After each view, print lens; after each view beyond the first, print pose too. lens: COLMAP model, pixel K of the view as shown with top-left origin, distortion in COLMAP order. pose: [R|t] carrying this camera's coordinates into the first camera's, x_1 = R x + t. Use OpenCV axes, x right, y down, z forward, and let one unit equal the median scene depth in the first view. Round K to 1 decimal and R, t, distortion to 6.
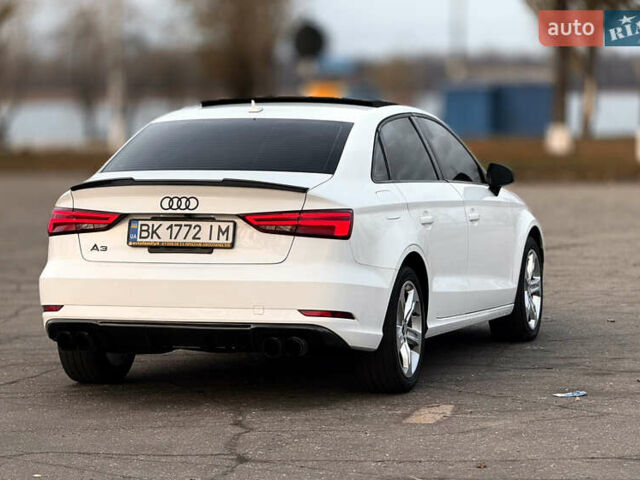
lens RADIAL K [[3011.4, 0, 320.0], [0, 3011.4, 240.0], [0, 0, 1]] dist [-0.131785, -2.943734]
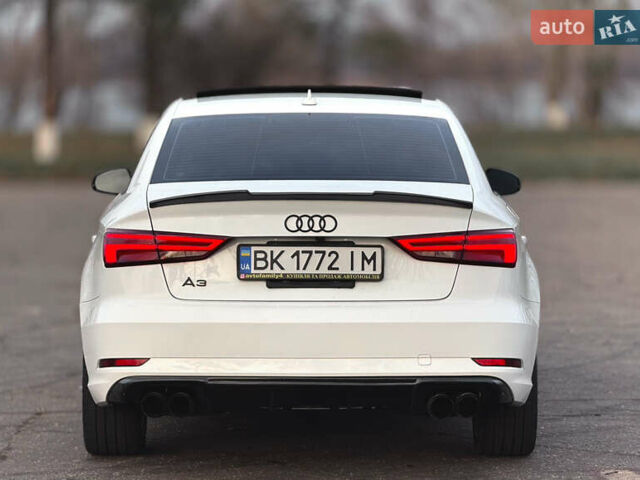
lens RADIAL K [[3011.4, 0, 320.0], [0, 3011.4, 240.0], [0, 0, 1]] dist [-0.131785, -2.943734]
pose [[0.949896, -0.011326, 0.312361, -0.284913], [0.010522, 0.999936, 0.004260, -0.011180], [-0.312389, -0.000760, 0.949954, 0.263939]]
